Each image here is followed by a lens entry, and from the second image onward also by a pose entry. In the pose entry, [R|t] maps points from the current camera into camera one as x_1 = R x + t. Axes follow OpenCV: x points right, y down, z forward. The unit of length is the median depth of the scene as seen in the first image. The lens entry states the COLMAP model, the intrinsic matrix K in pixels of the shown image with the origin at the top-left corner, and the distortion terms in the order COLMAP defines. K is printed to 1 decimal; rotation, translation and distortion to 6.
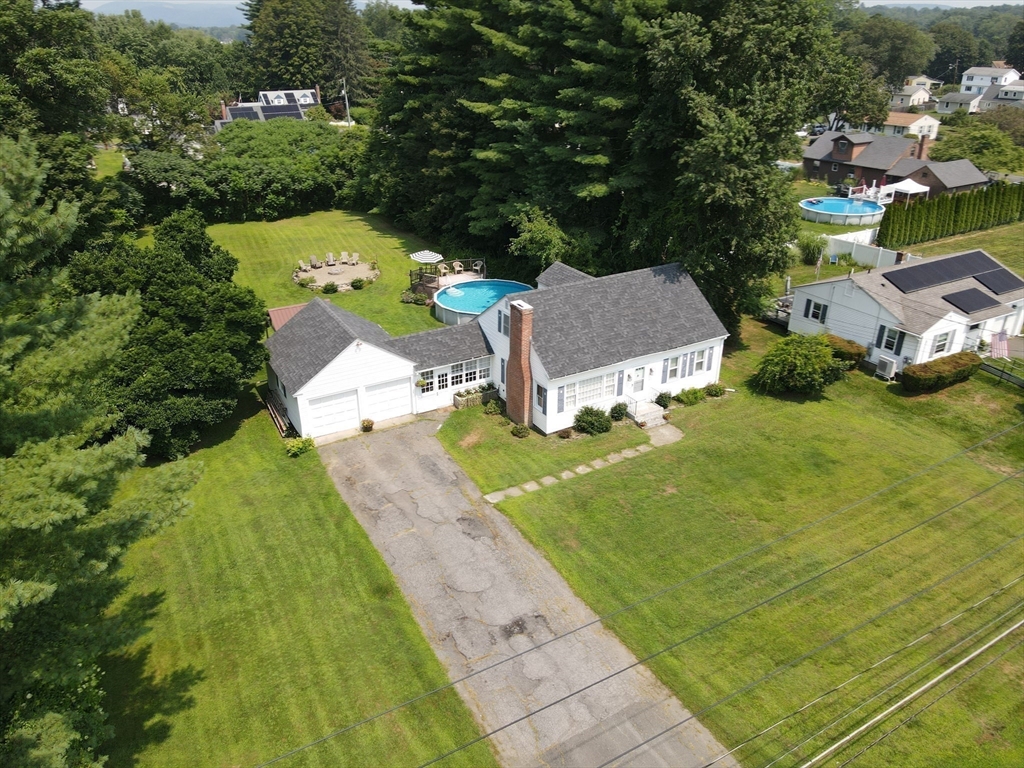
lens RADIAL K [[727.4, 0, 512.0], [0, 727.4, 384.0], [0, 0, 1]] dist [0.003515, 0.001133]
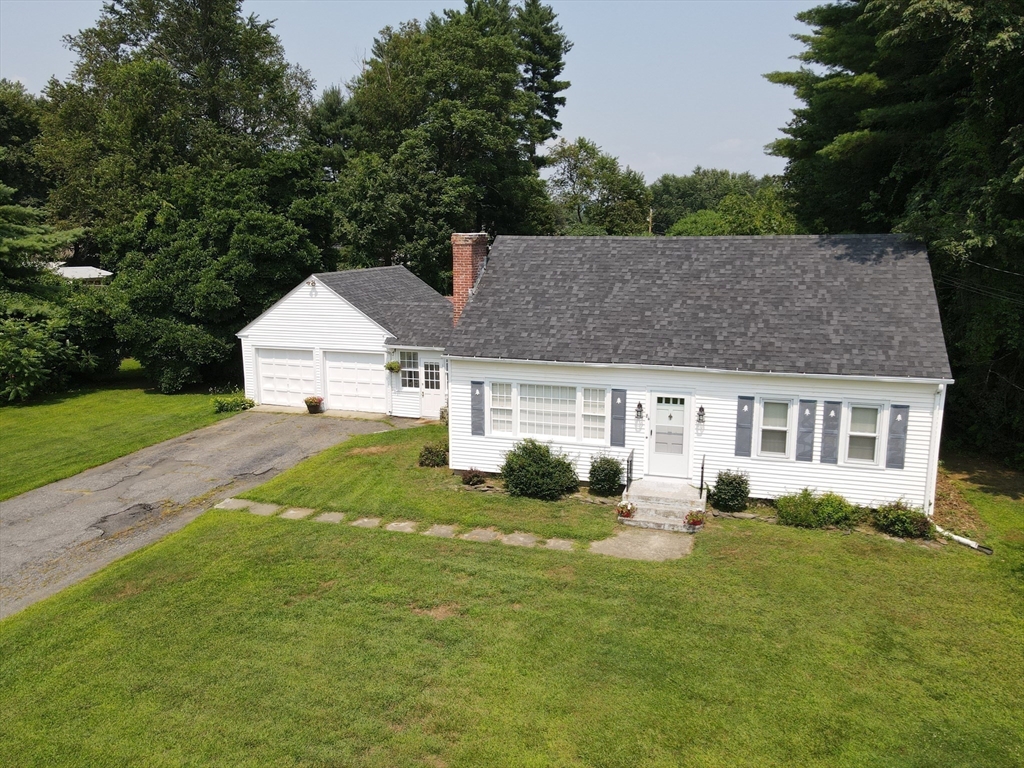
lens RADIAL K [[744.0, 0, 508.2], [0, 744.0, 387.2], [0, 0, 1]] dist [0.011875, 0.002516]
pose [[0.679862, 0.156863, -0.716367, 0.428108], [-0.321726, 0.941628, -0.099143, 0.049478], [0.658999, 0.297878, 0.690643, 0.593373]]
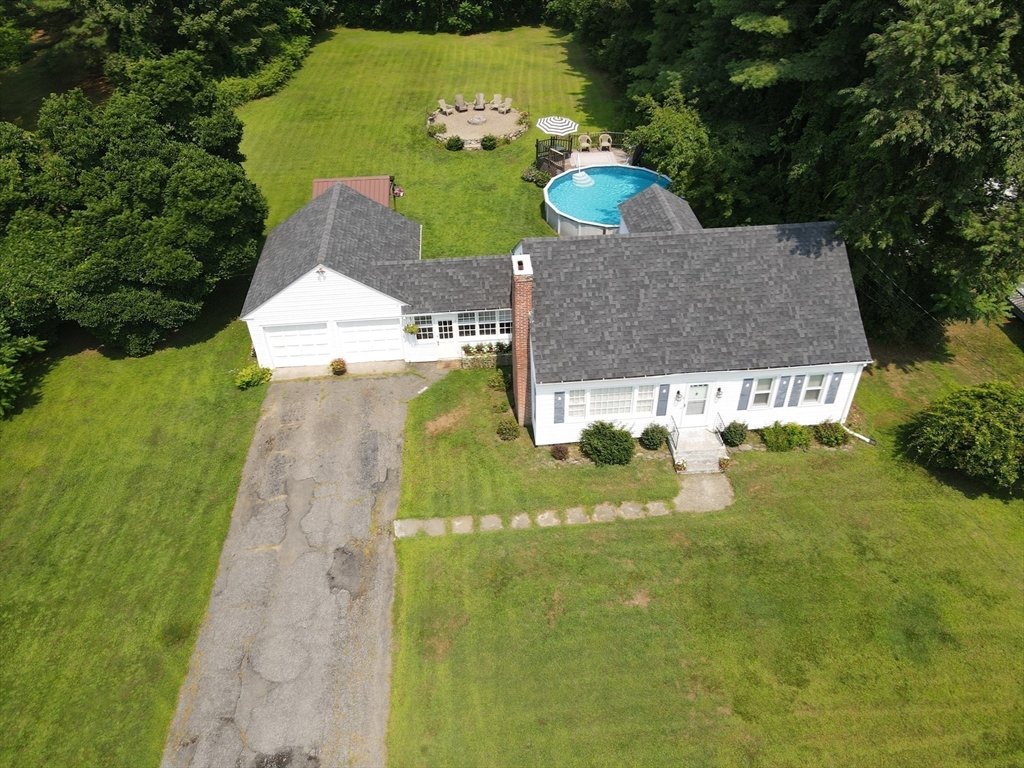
lens RADIAL K [[752.7, 0, 511.2], [0, 752.7, 380.2], [0, 0, 1]] dist [0.007285, 0.002632]
pose [[0.911004, 0.254889, -0.324195, 0.234966], [-0.172786, 0.949710, 0.261145, -0.170628], [0.374454, -0.181888, 0.909231, 0.305942]]
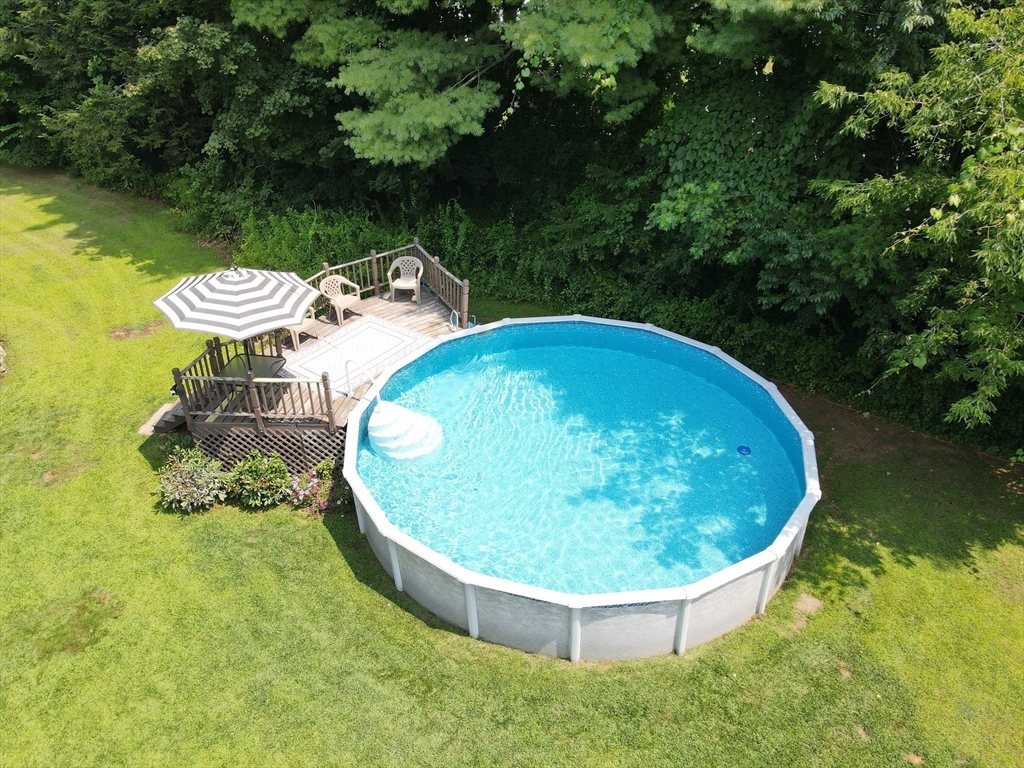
lens RADIAL K [[727.4, 0, 512.0], [0, 727.4, 384.0], [0, 0, 1]] dist [0.003515, 0.001133]
pose [[0.894829, -0.242186, 0.375003, -0.190934], [0.188086, 0.966381, 0.175301, -0.248665], [-0.404851, -0.086332, 0.910298, 1.103110]]
